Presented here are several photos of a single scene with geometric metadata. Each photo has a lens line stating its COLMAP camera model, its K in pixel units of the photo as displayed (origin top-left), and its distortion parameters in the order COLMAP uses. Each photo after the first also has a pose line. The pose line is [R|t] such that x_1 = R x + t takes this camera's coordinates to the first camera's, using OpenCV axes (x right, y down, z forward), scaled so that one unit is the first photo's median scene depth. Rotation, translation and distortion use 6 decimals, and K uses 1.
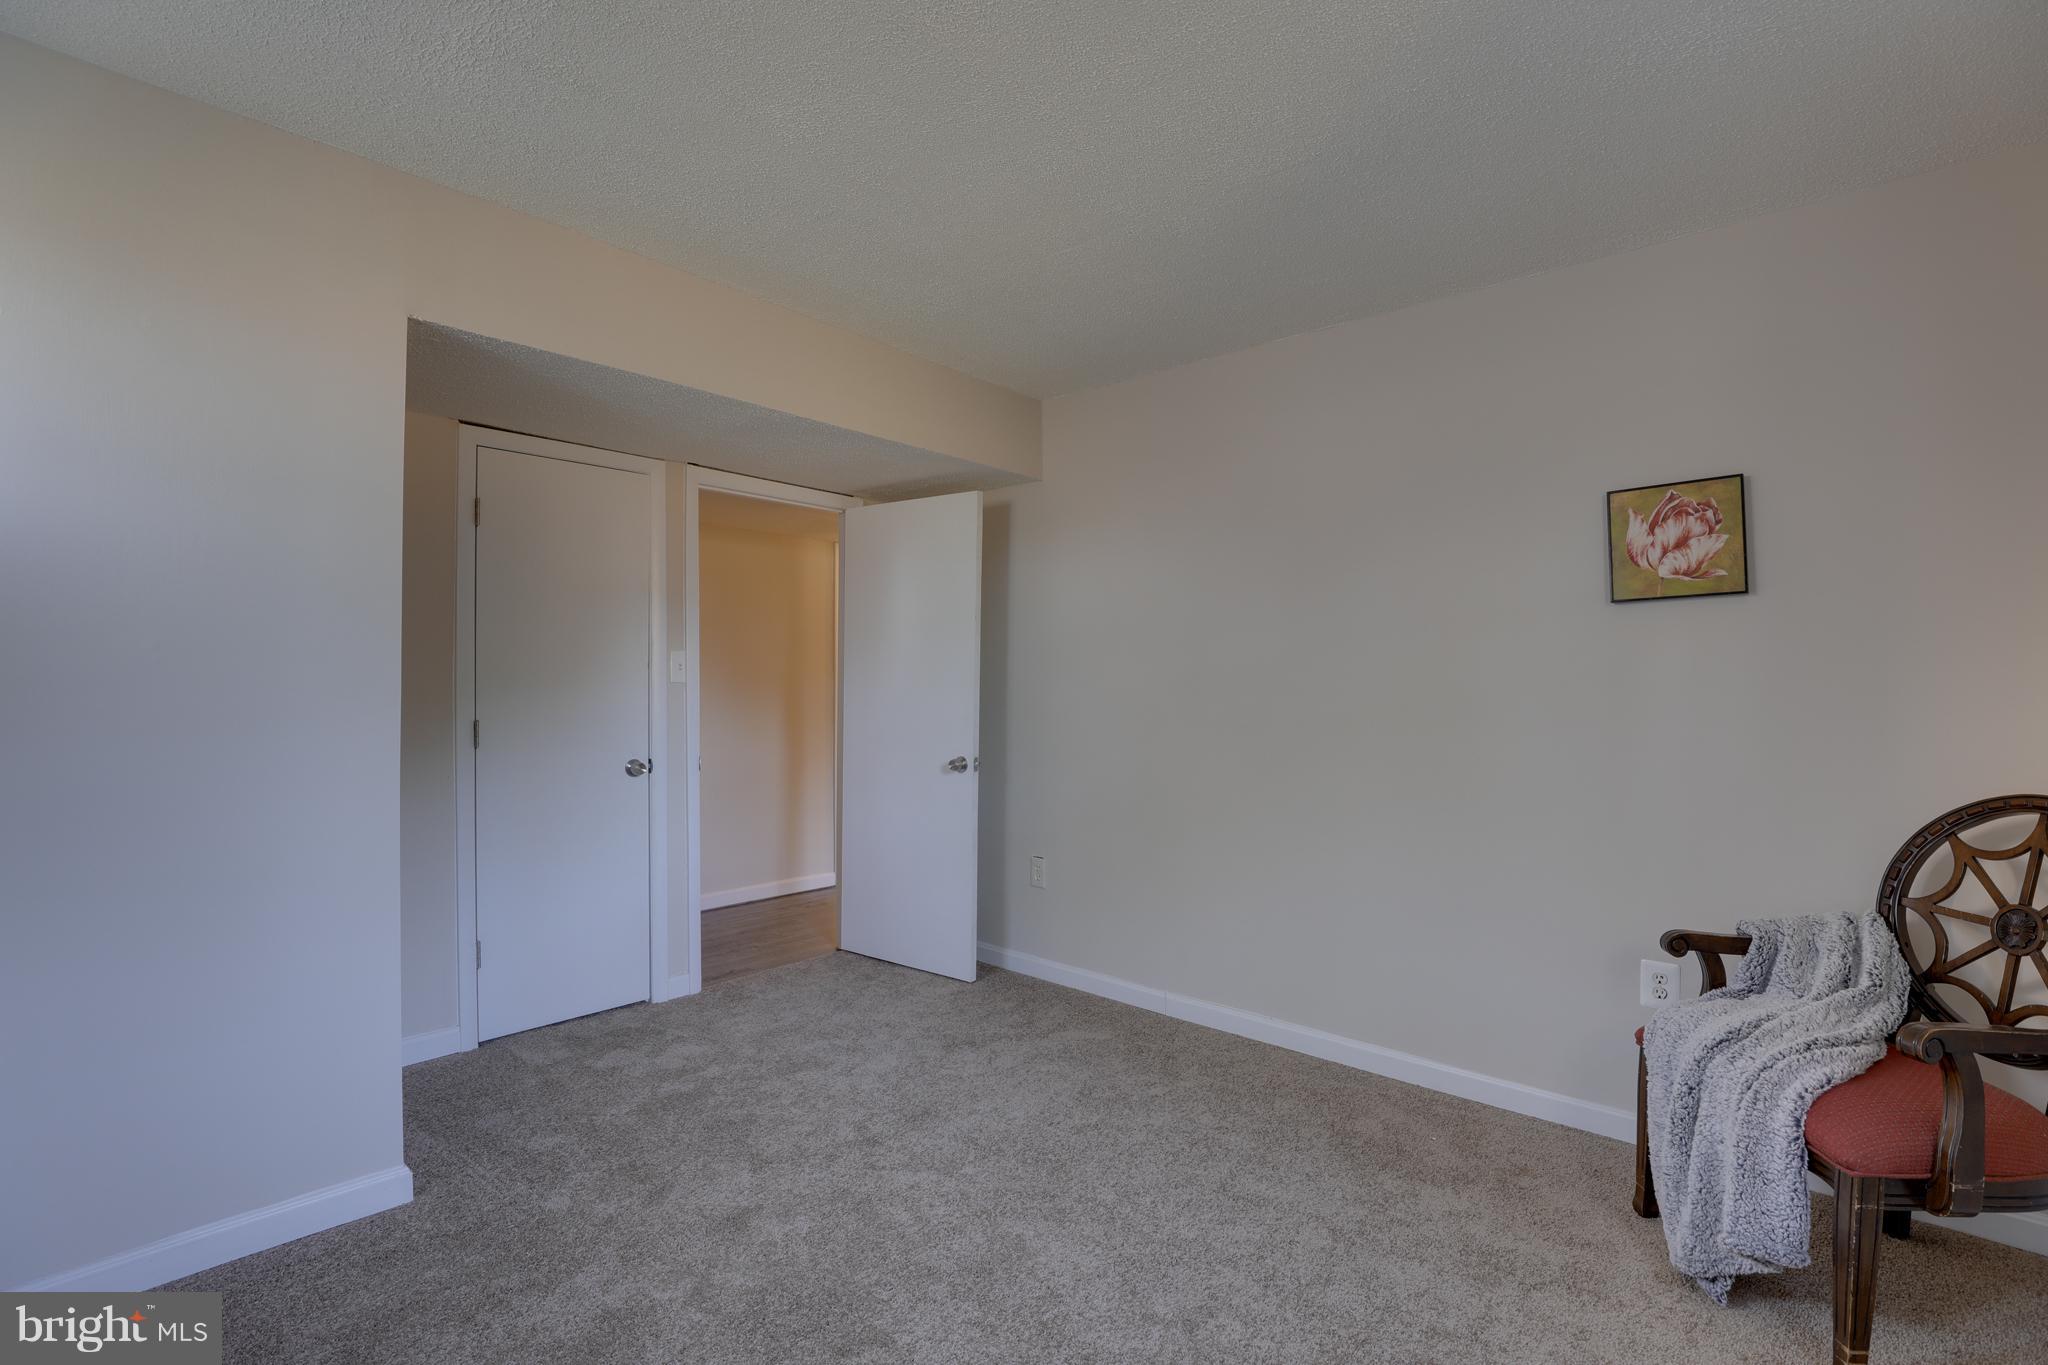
lens RADIAL K [[933.9, 0, 1024.0], [0, 933.9, 682.5], [0, 0, 1]] dist [-0.044085, 0.014416]
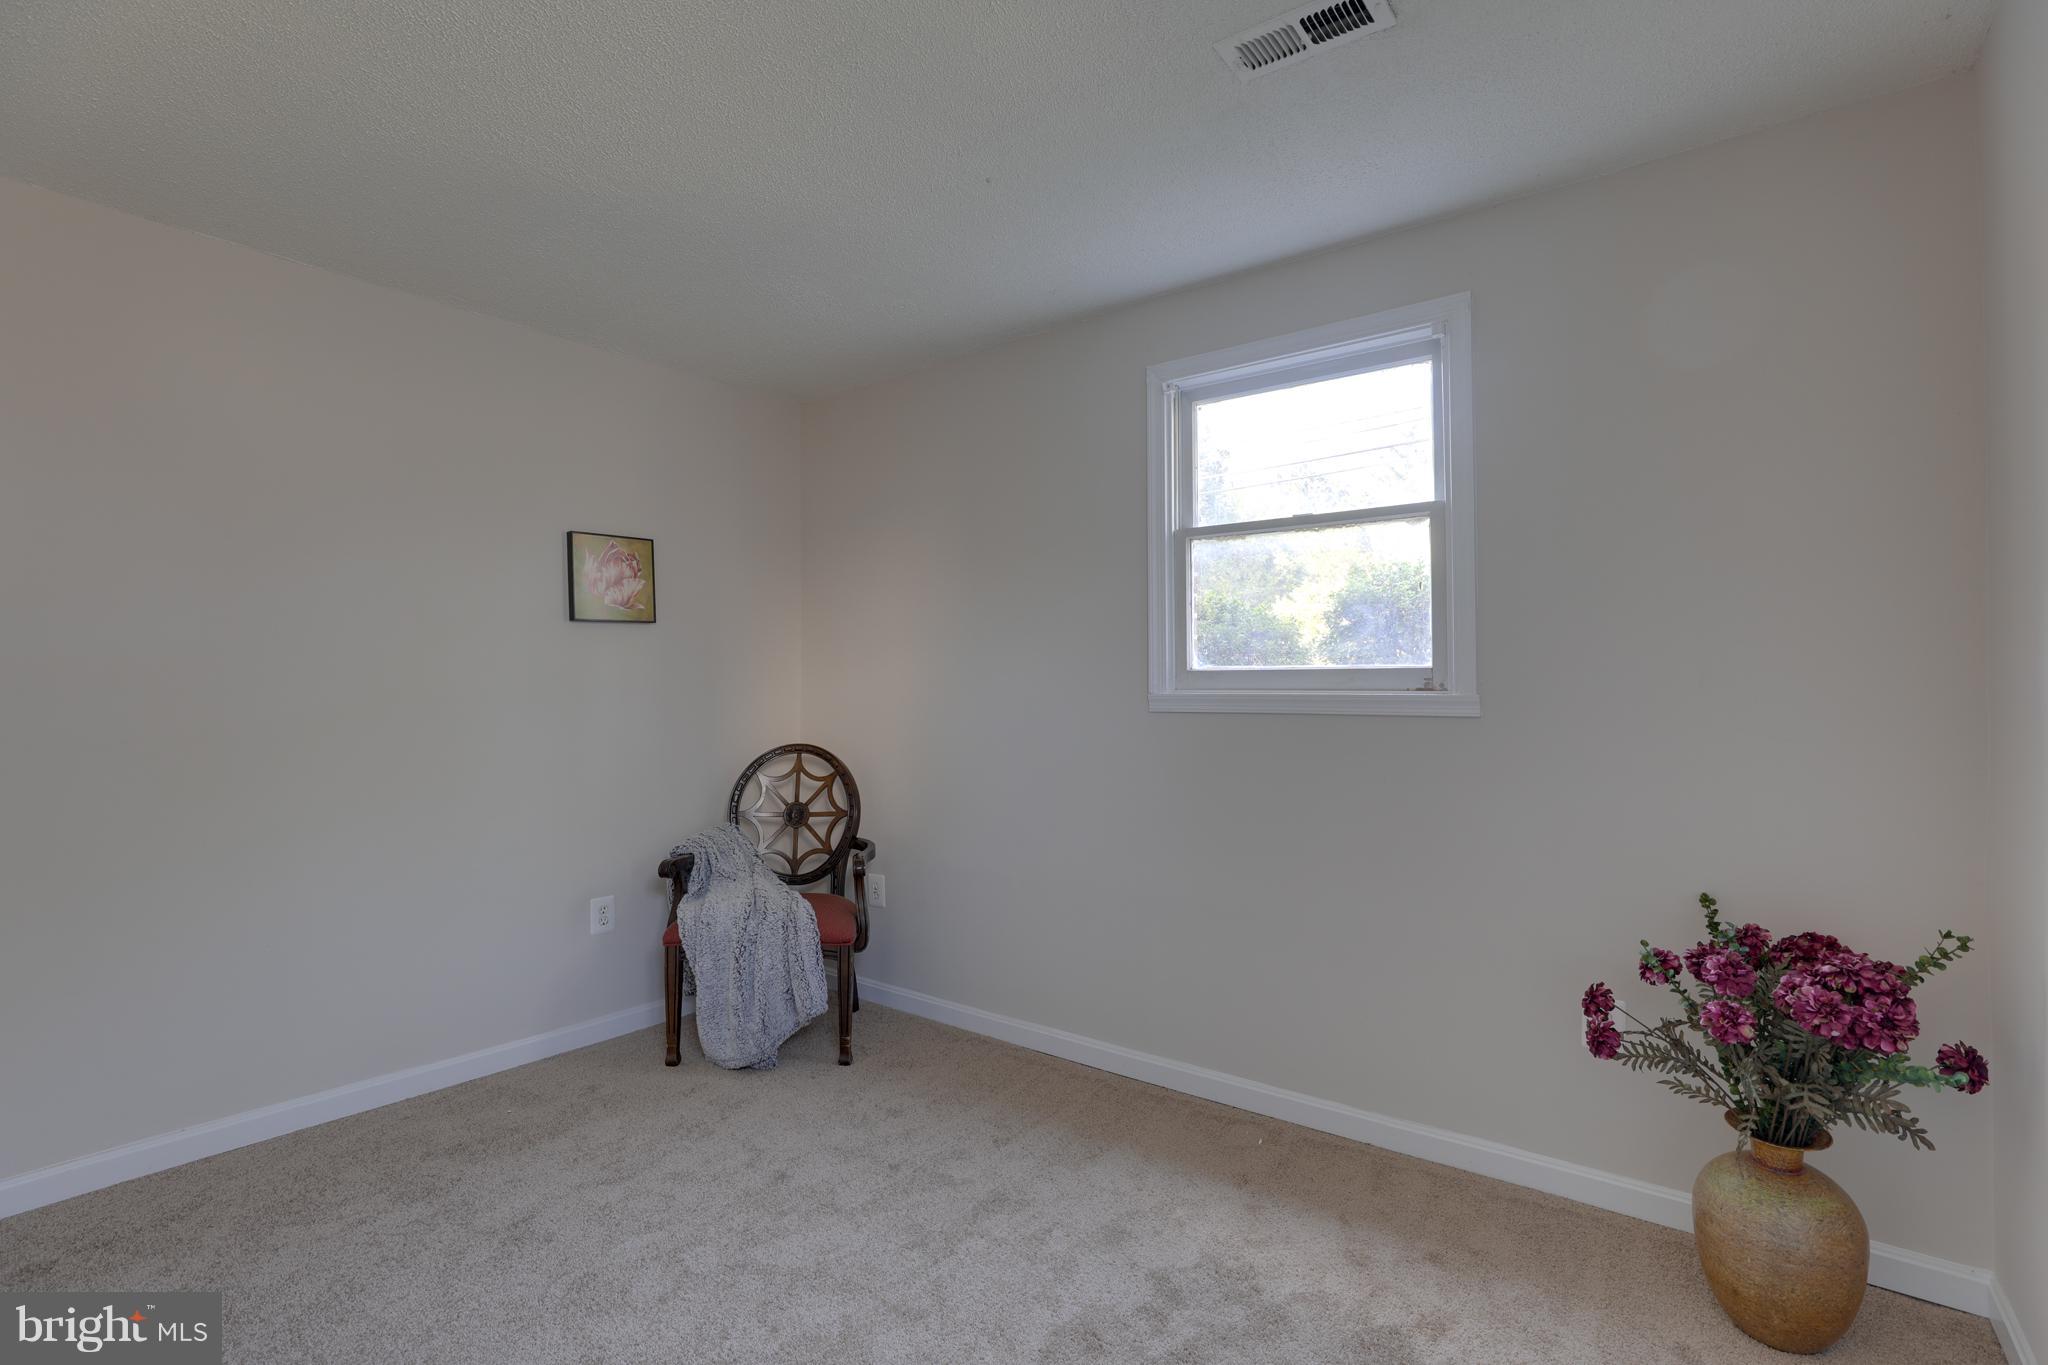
lens RADIAL K [[933.9, 0, 1024.0], [0, 933.9, 682.5], [0, 0, 1]] dist [-0.044085, 0.014416]
pose [[-0.064067, 0.001182, 0.997945, -0.681403], [-0.006276, 0.999979, -0.001587, -0.004864], [-0.997926, -0.006365, -0.064058, 0.490221]]
